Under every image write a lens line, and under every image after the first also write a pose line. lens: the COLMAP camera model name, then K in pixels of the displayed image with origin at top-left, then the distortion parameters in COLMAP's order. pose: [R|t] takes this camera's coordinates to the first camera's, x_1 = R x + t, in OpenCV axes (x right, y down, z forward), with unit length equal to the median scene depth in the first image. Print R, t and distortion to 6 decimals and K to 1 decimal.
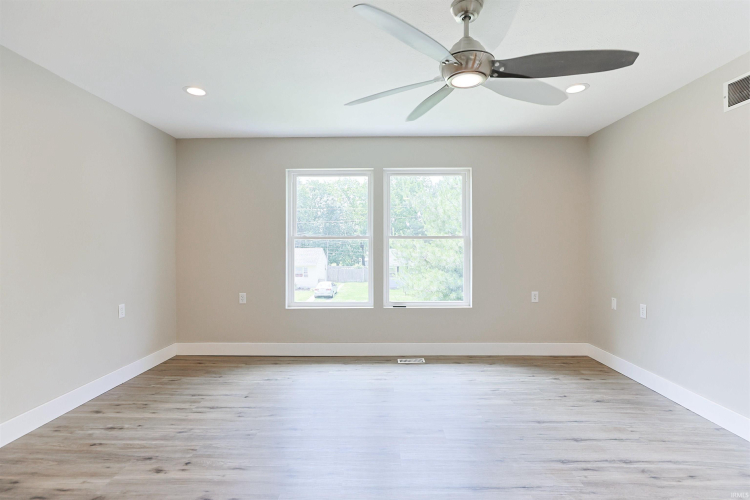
lens RADIAL K [[361.9, 0, 368.1], [0, 361.9, 248.9], [0, 0, 1]] dist [-0.009689, 0.004242]
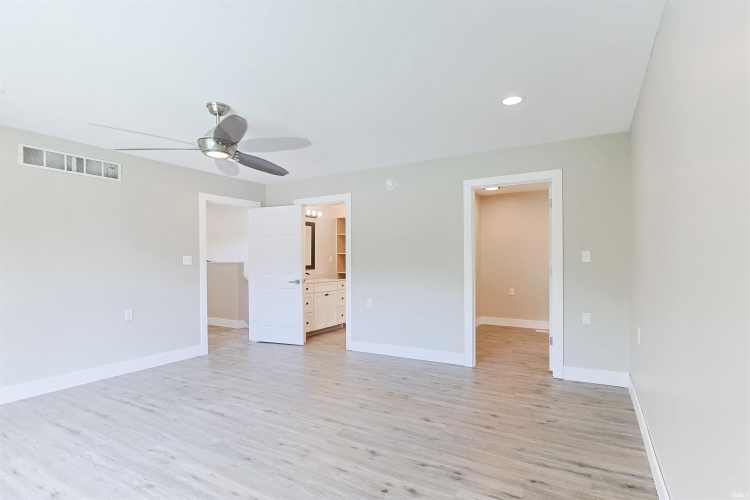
lens RADIAL K [[361.9, 0, 382.4], [0, 361.9, 253.6], [0, 0, 1]] dist [-0.009689, 0.004242]
pose [[-0.884471, 0.018601, 0.466225, -0.544388], [0.010695, 0.999751, -0.019598, 0.004474], [-0.466473, -0.012347, -0.884449, 1.061573]]
